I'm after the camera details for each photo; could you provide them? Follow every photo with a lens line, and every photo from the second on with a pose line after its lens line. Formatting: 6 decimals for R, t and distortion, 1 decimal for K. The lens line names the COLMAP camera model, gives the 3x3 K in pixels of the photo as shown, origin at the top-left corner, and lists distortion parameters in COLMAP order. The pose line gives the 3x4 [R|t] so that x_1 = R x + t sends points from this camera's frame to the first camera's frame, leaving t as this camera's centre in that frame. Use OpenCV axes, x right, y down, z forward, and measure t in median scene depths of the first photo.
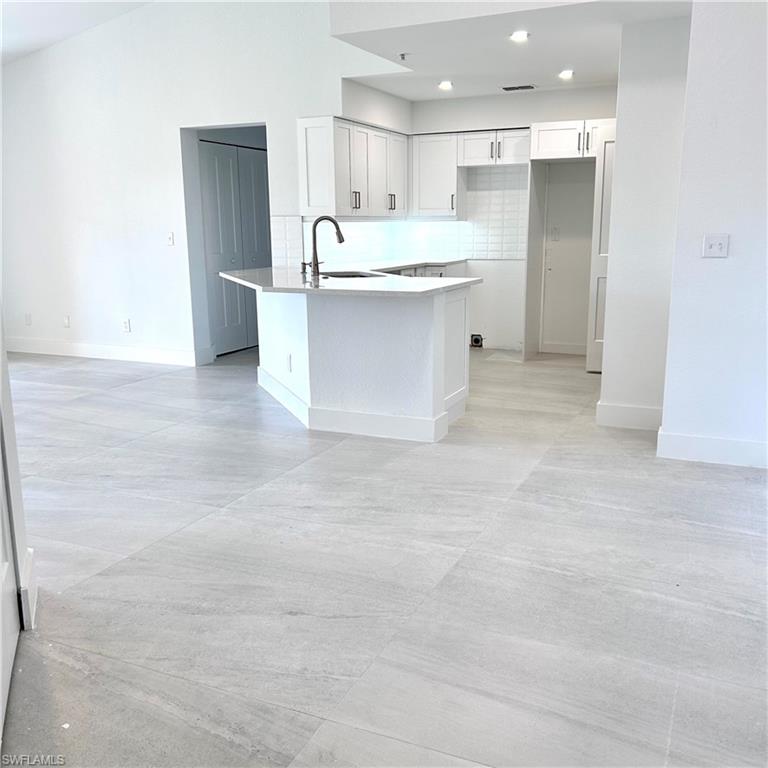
lens RADIAL K [[761.7, 0, 396.4], [0, 761.7, 383.4], [0, 0, 1]] dist [0.057686, -0.012712]
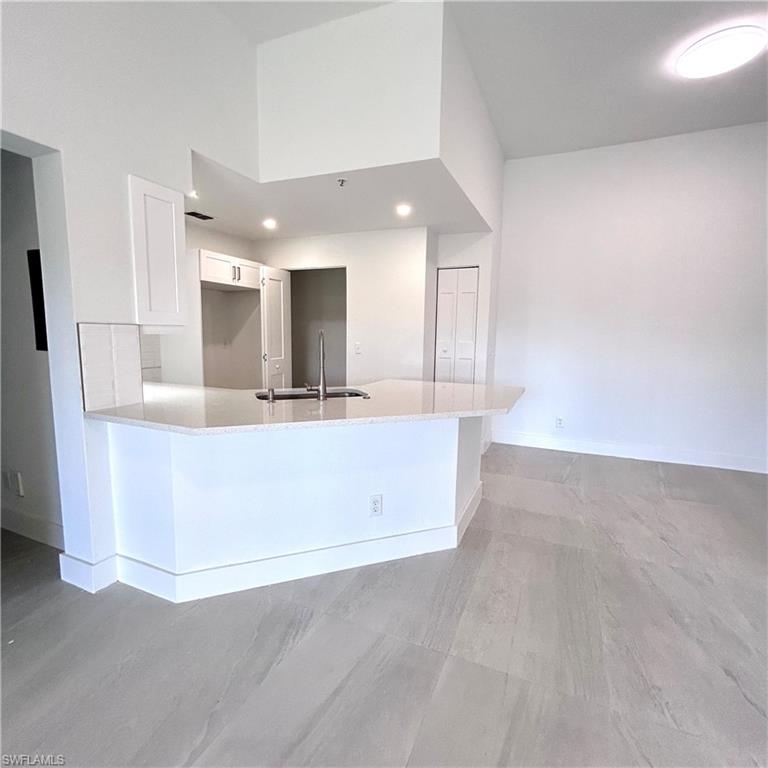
lens RADIAL K [[411.0, 0, 384.0], [0, 411.0, 384.0], [0, 0, 1]] dist [-0.001526, 0.002708]
pose [[0.009501, -0.114029, 0.993432, -0.740824], [0.194583, 0.974697, 0.110018, -0.264429], [-0.980840, 0.192260, 0.031449, 1.249072]]
